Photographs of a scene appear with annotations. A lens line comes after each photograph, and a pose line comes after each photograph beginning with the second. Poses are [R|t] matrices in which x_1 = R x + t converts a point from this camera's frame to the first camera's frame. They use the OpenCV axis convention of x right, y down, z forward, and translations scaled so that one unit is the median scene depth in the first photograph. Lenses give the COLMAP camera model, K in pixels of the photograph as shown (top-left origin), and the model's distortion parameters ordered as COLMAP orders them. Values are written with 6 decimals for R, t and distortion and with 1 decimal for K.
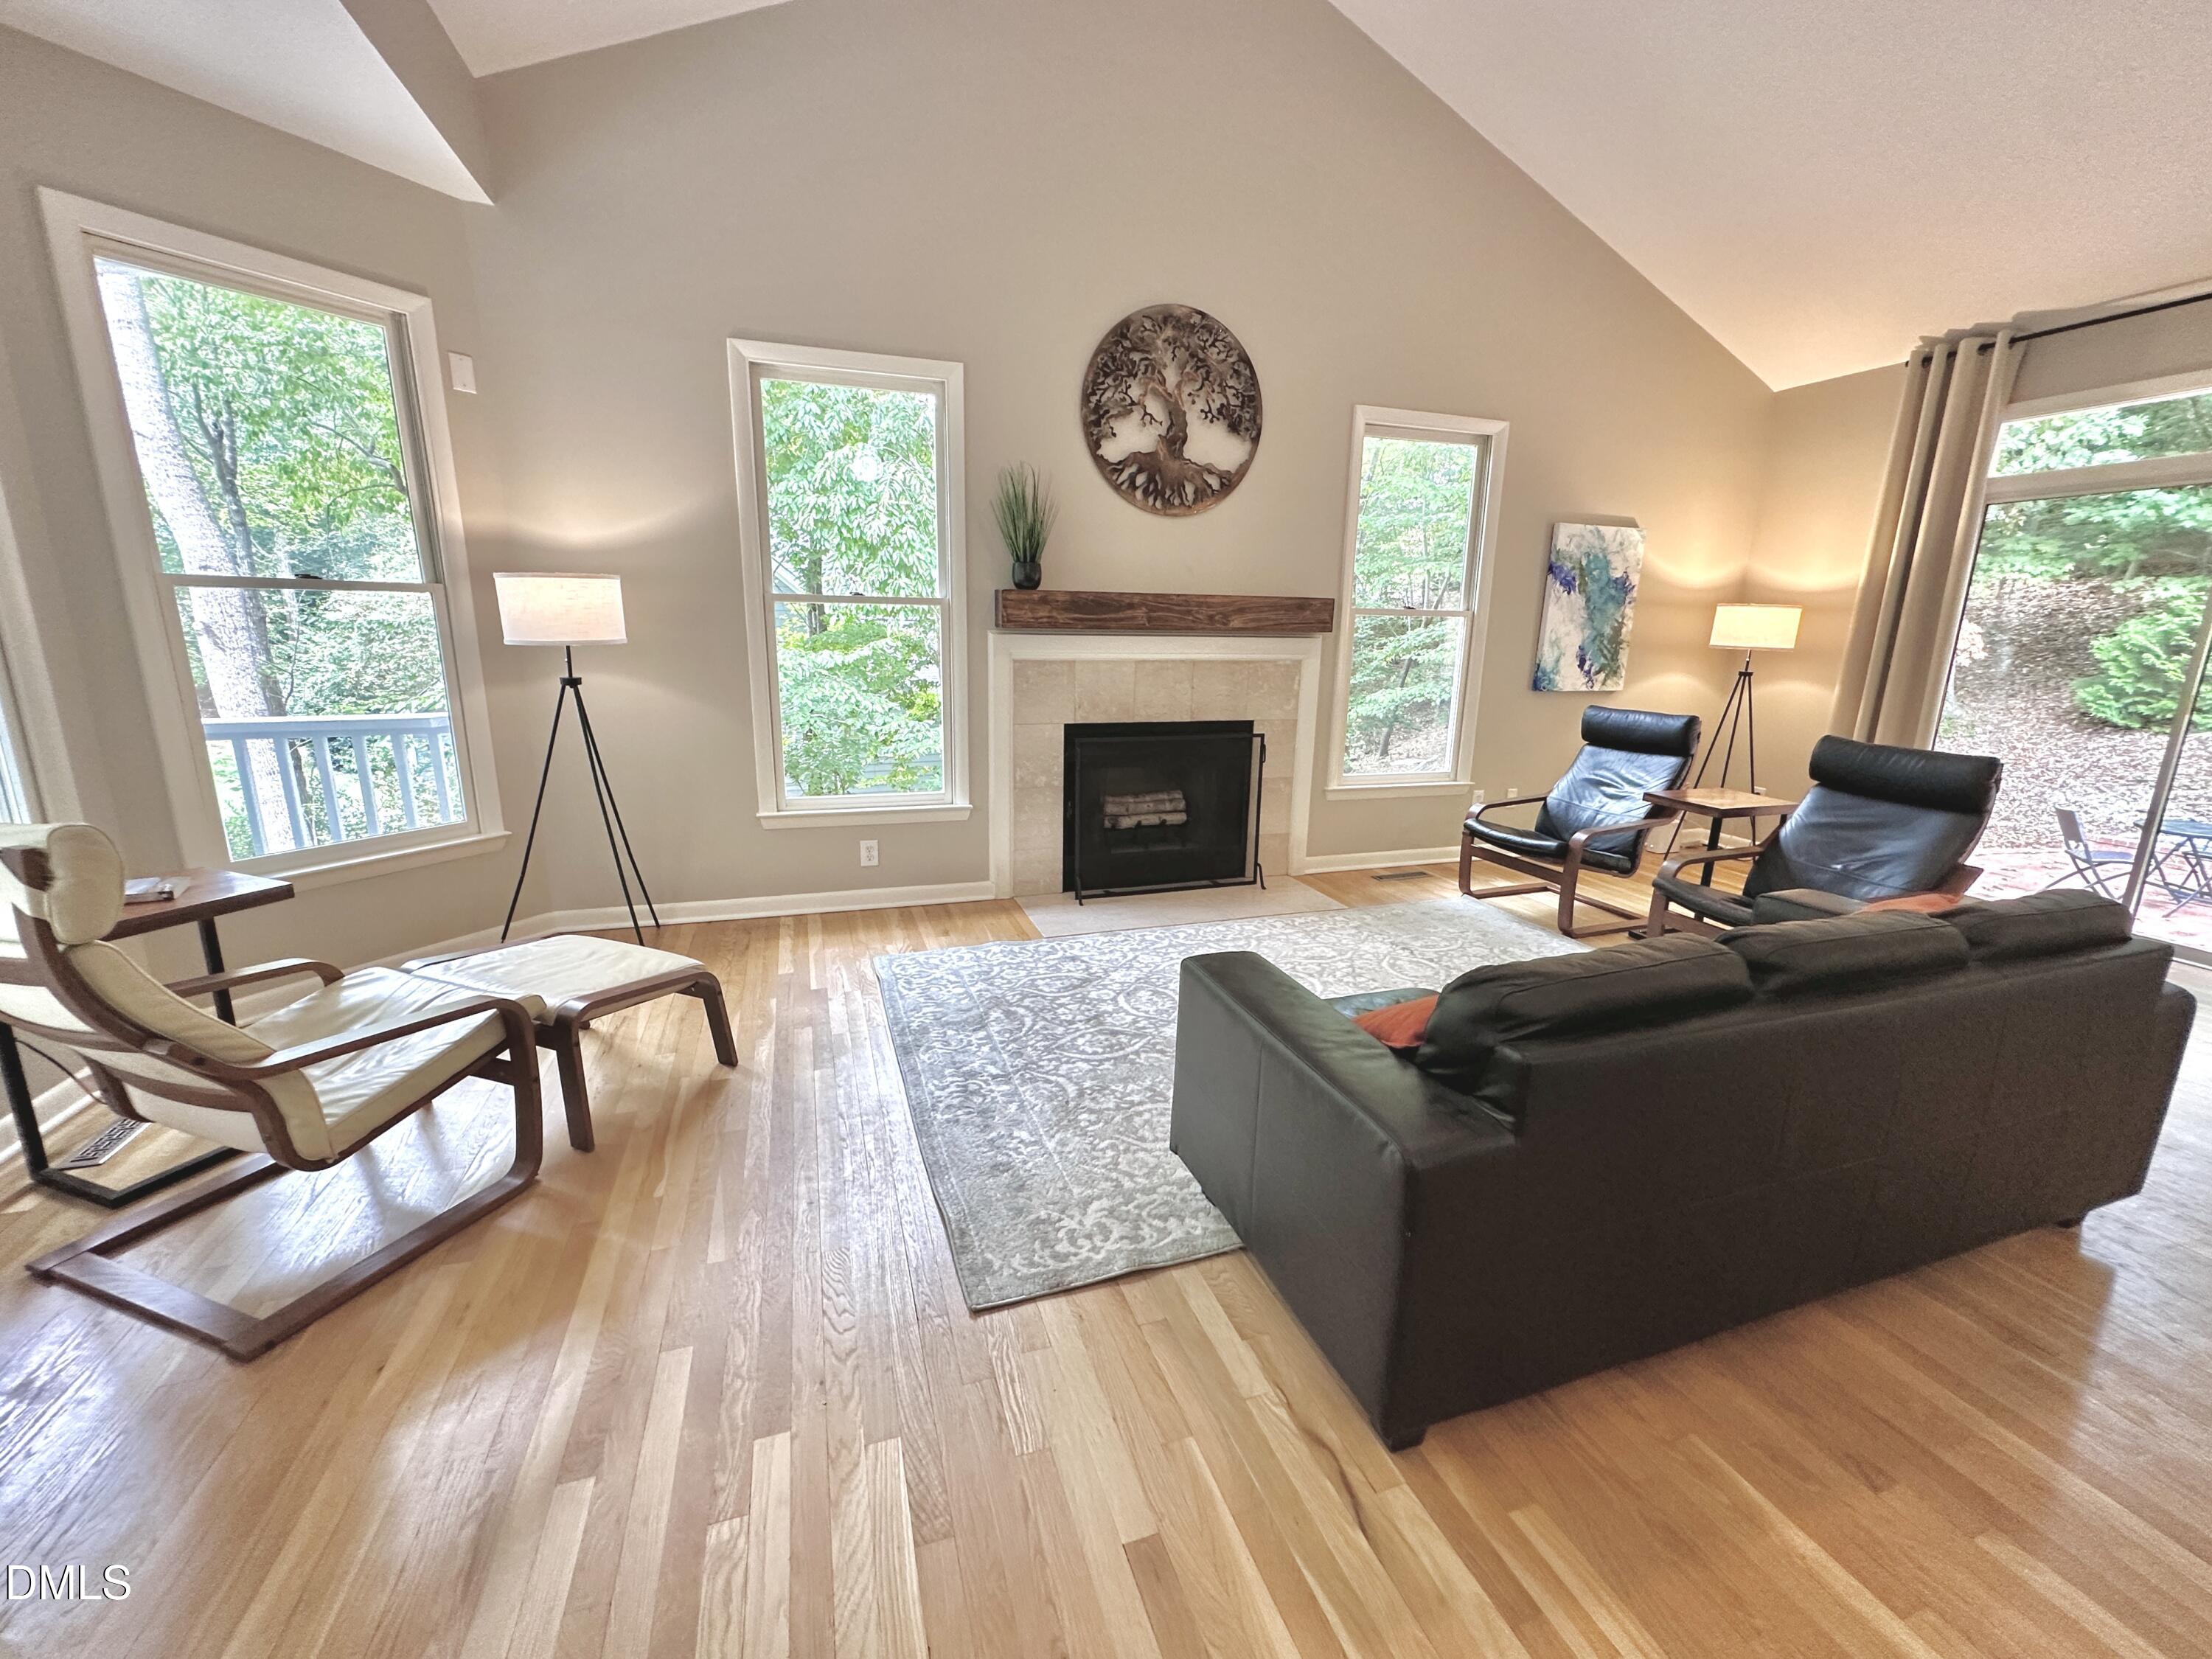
lens RADIAL K [[897.4, 0, 1106.0], [0, 897.4, 829.5], [0, 0, 1]] dist [-0.003403, 0.000077]
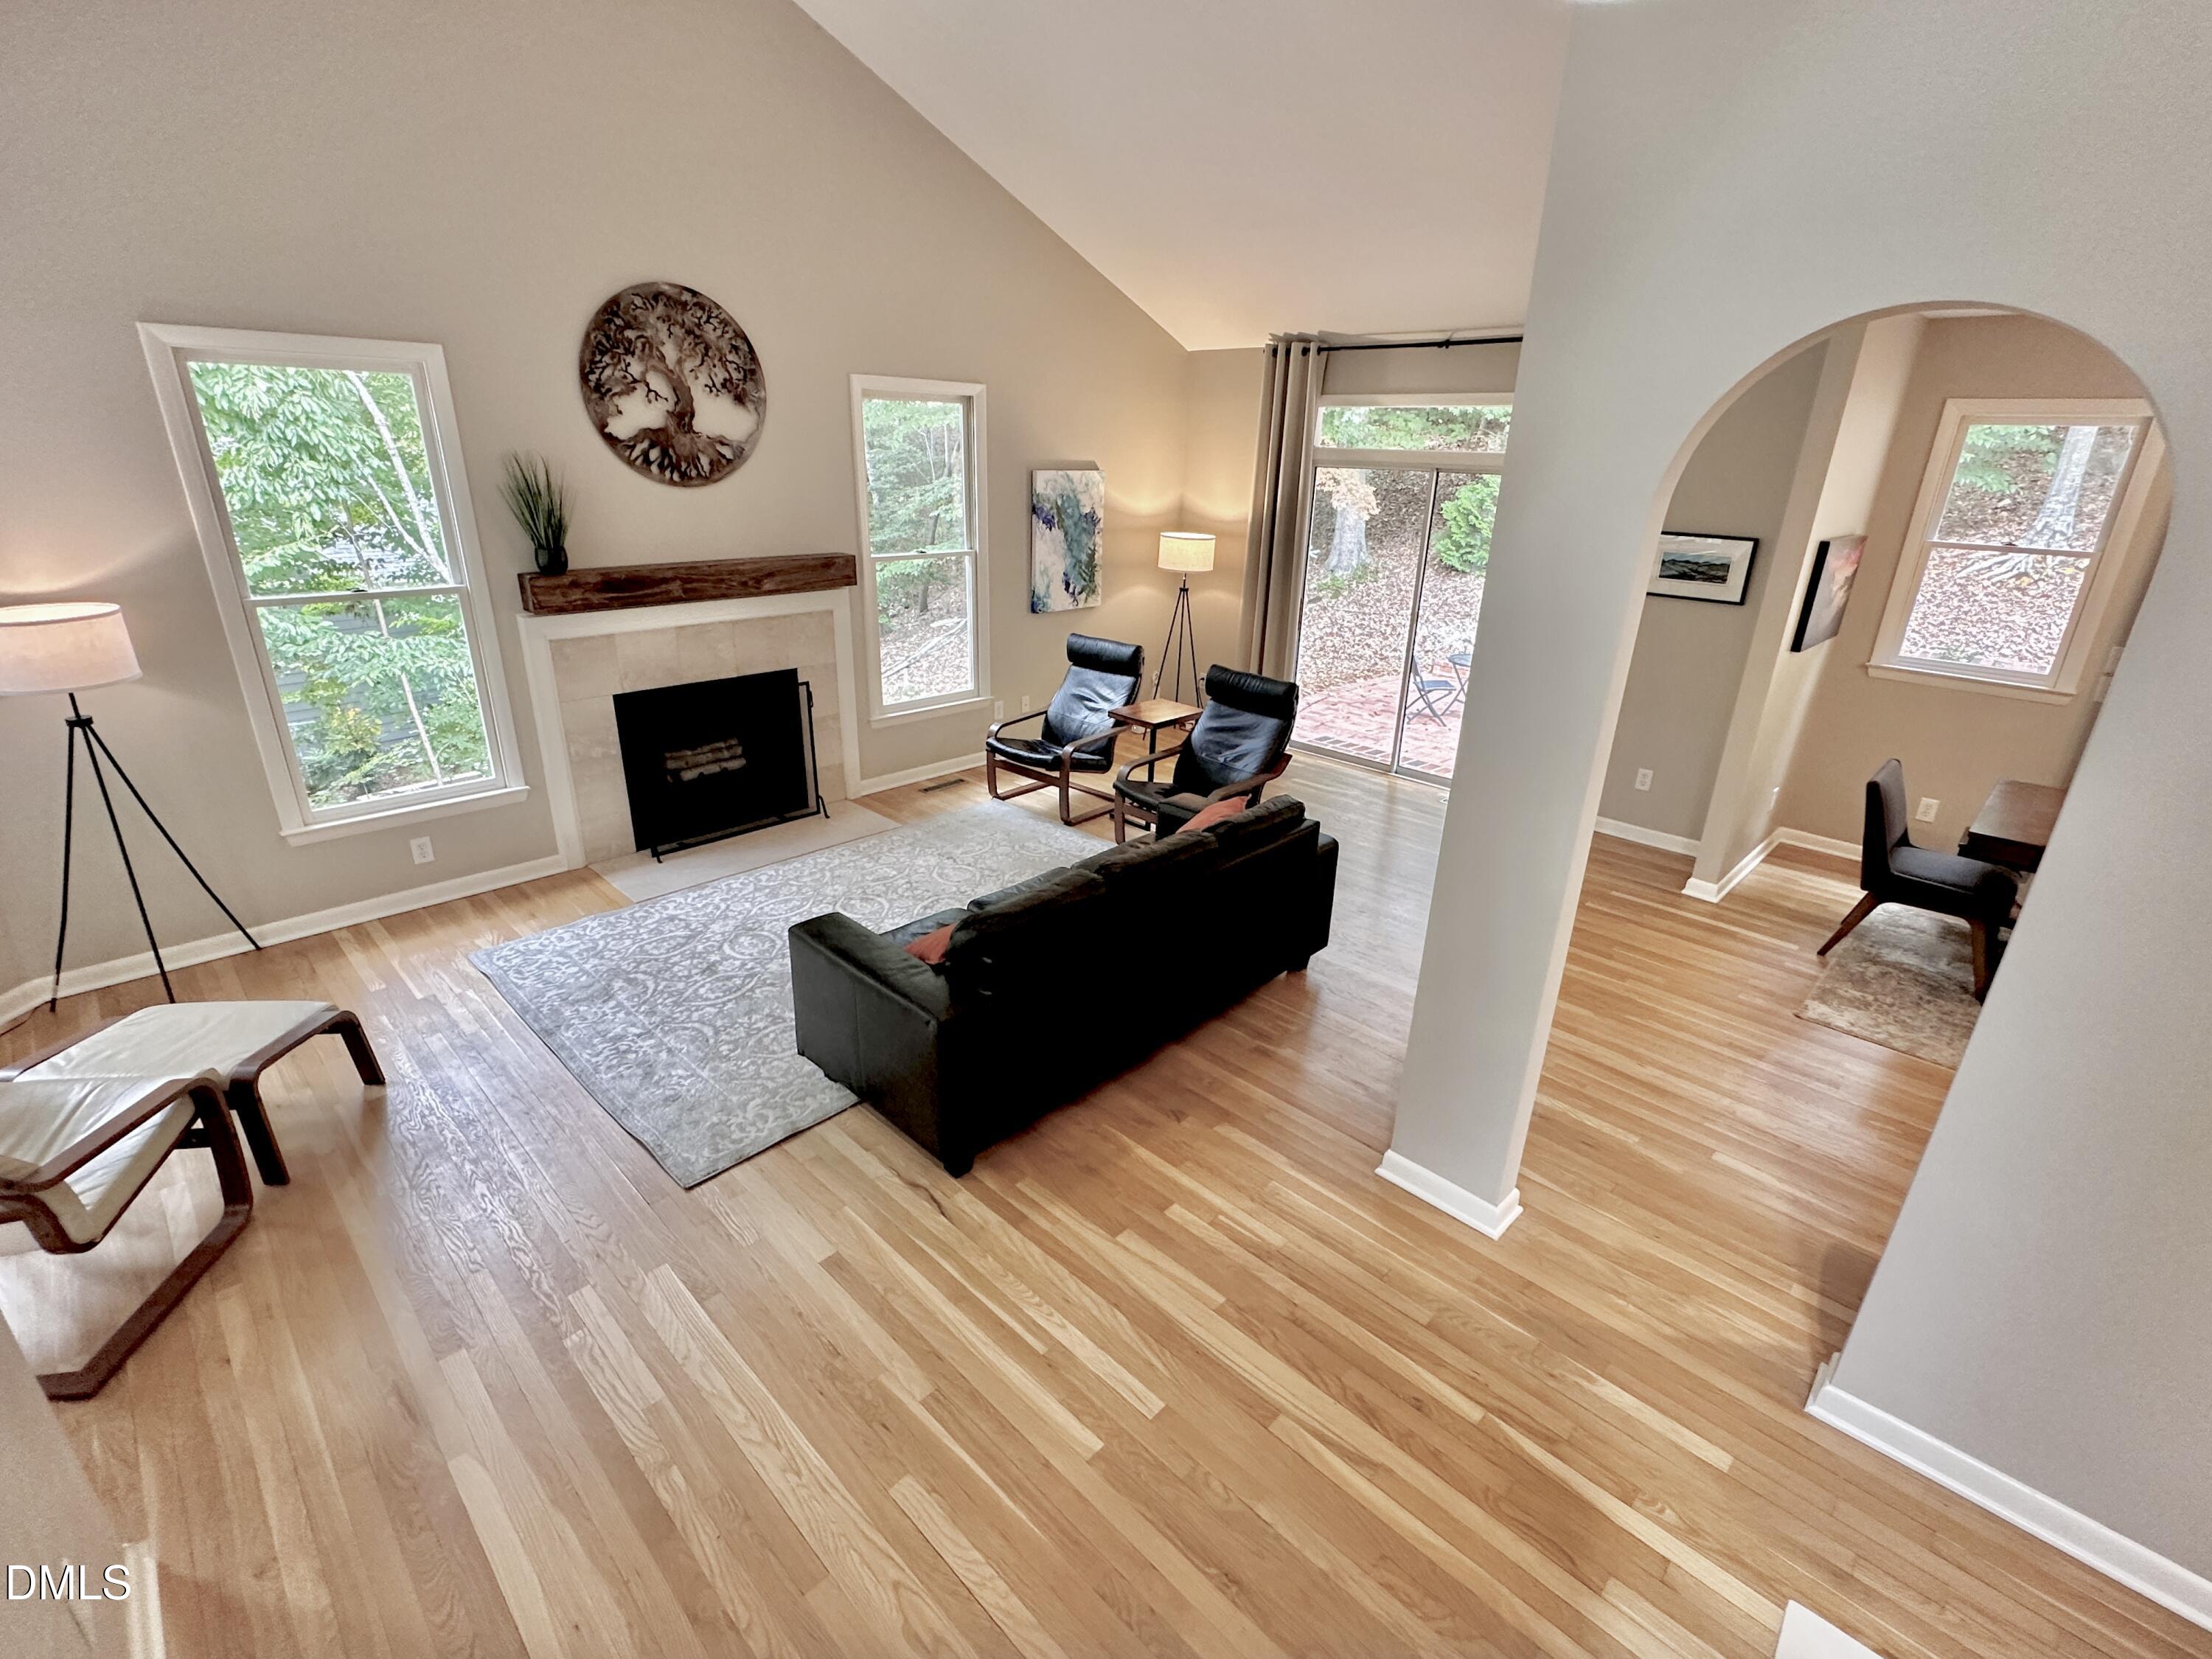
lens RADIAL K [[997.7, 0, 1099.7], [0, 997.7, 832.1], [0, 0, 1]] dist [-0.004065, -0.000393]
pose [[0.891653, -0.160459, 0.423329, -0.062064], [0.093116, 0.980090, 0.175364, -0.120840], [-0.443039, -0.116946, 0.888842, -0.315090]]
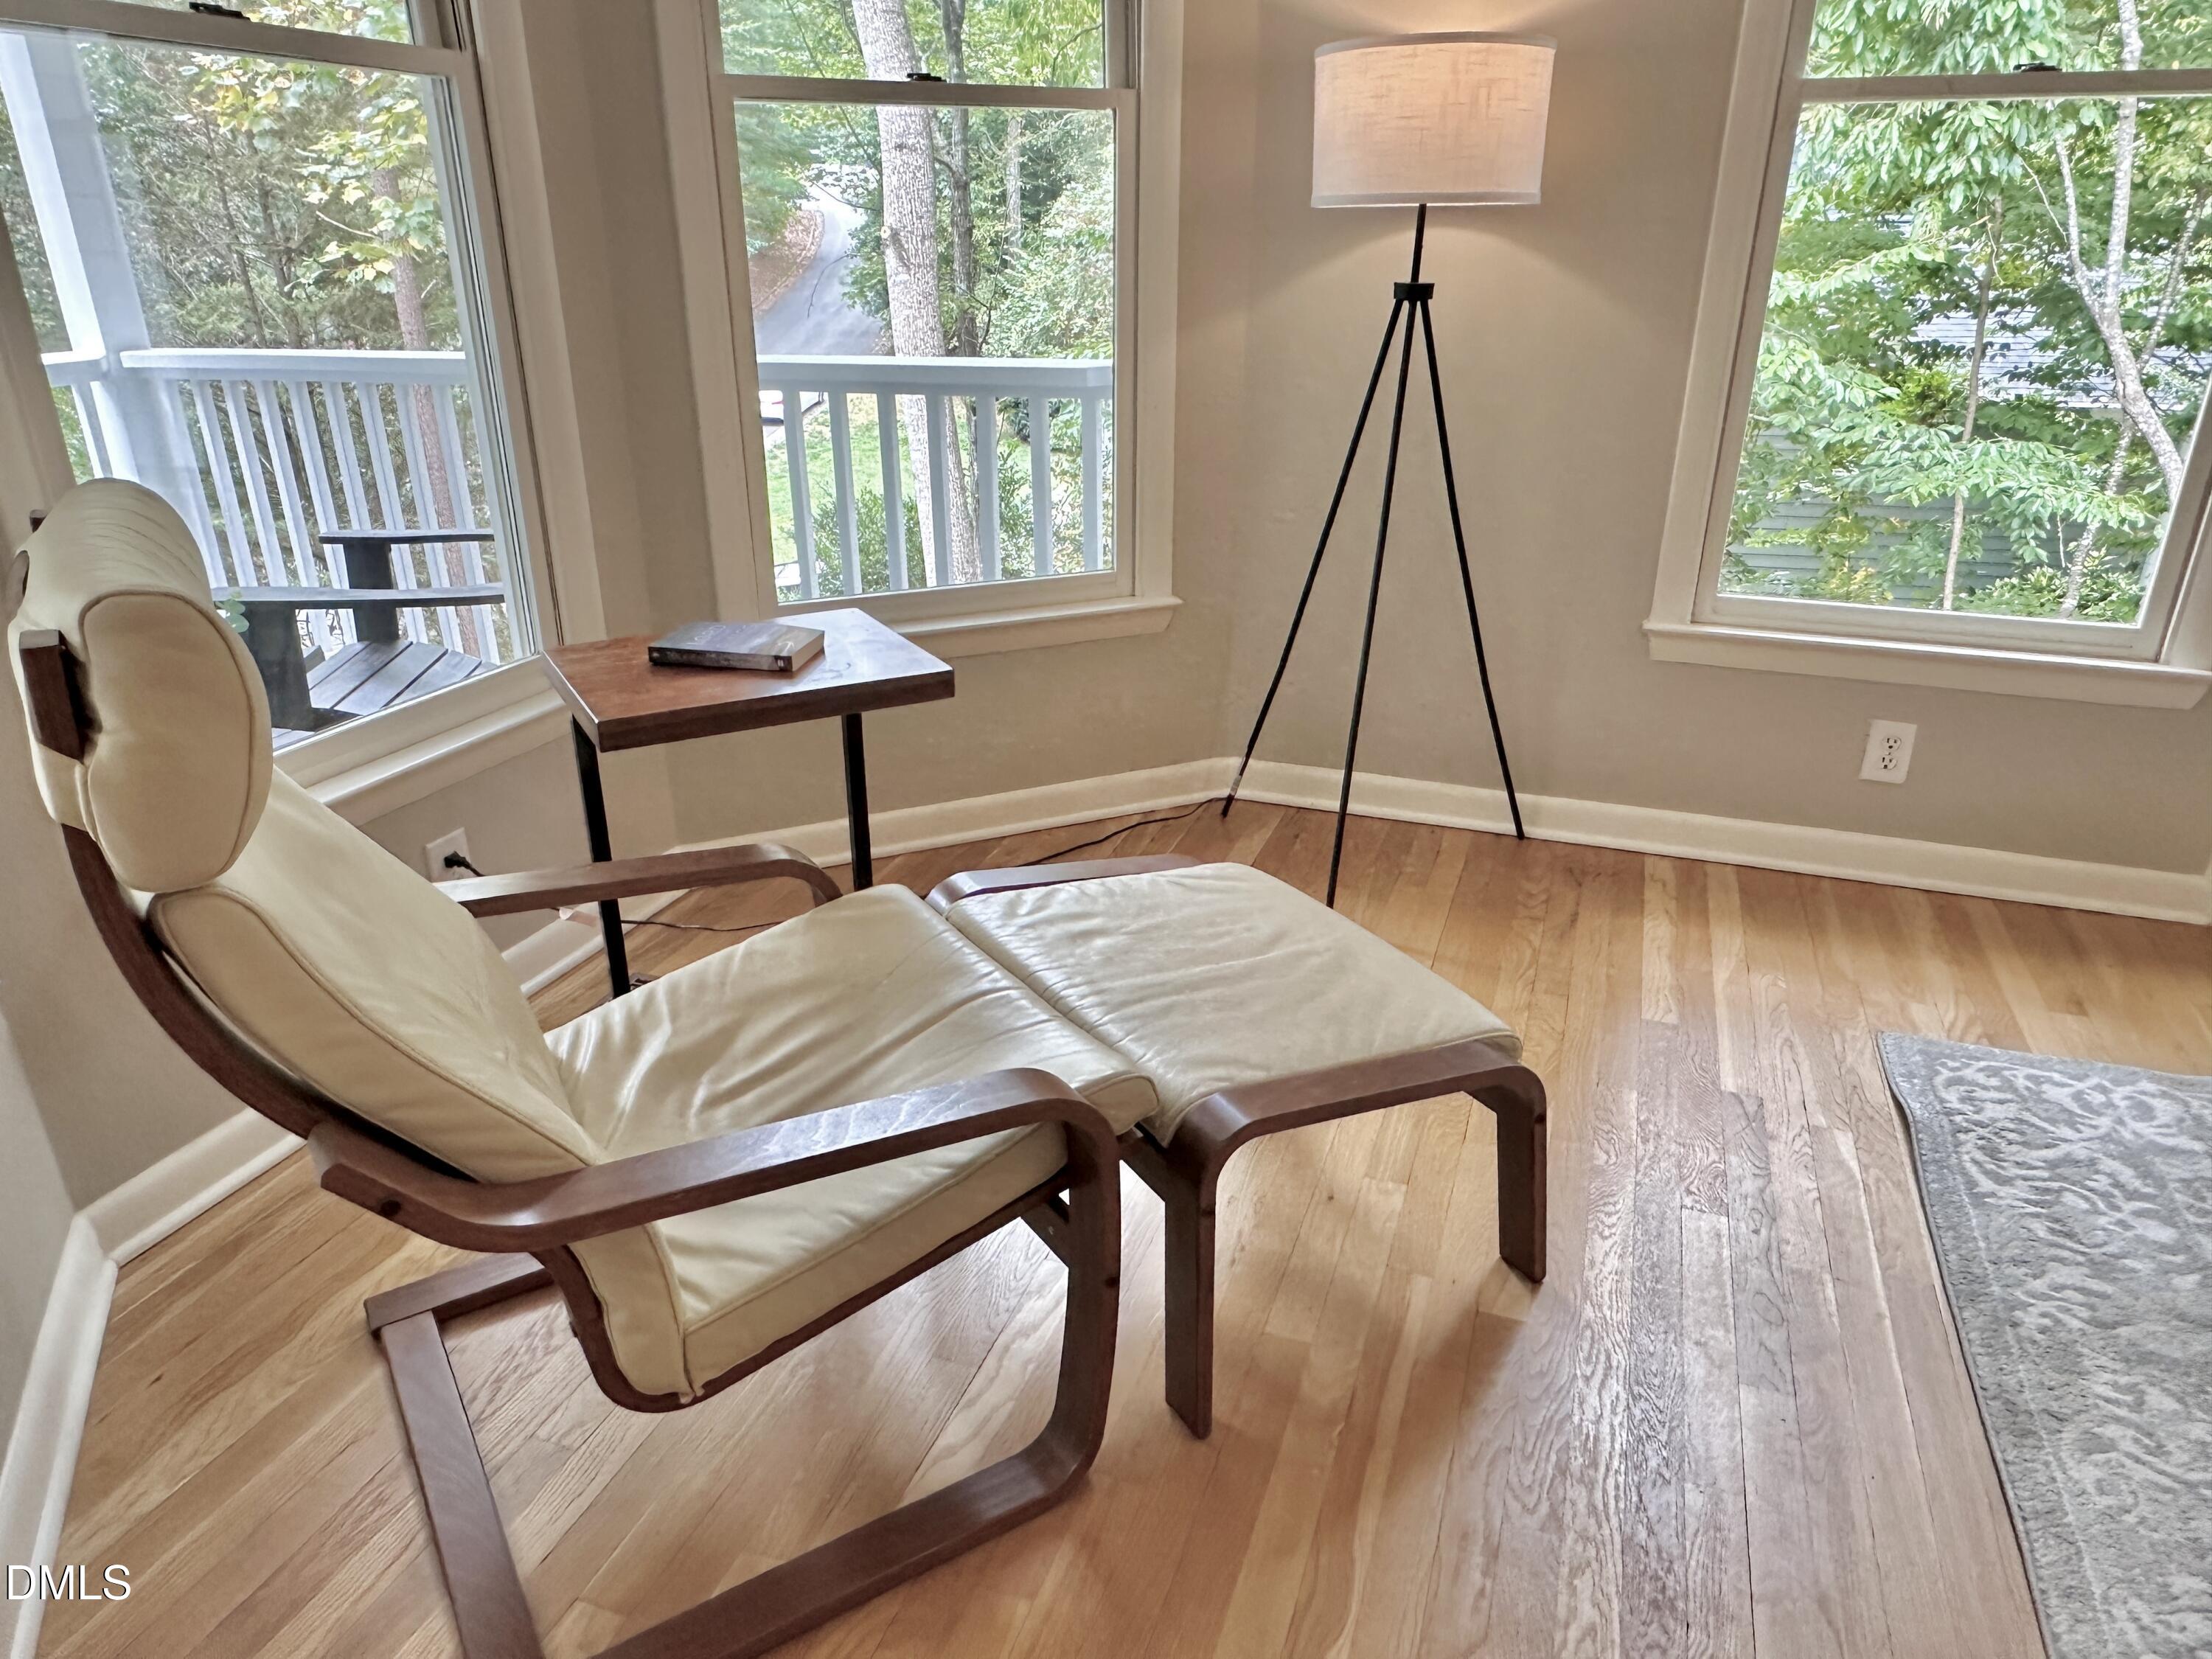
lens RADIAL K [[1451.8, 0, 1106.0], [0, 1451.8, 829.5], [0, 0, 1]] dist [-0.001375, 0.001062]
pose [[0.784390, 0.220897, -0.579600, -0.156841], [-0.126005, 0.971699, 0.199808, -0.028326], [0.607334, -0.083695, 0.790026, 0.257523]]
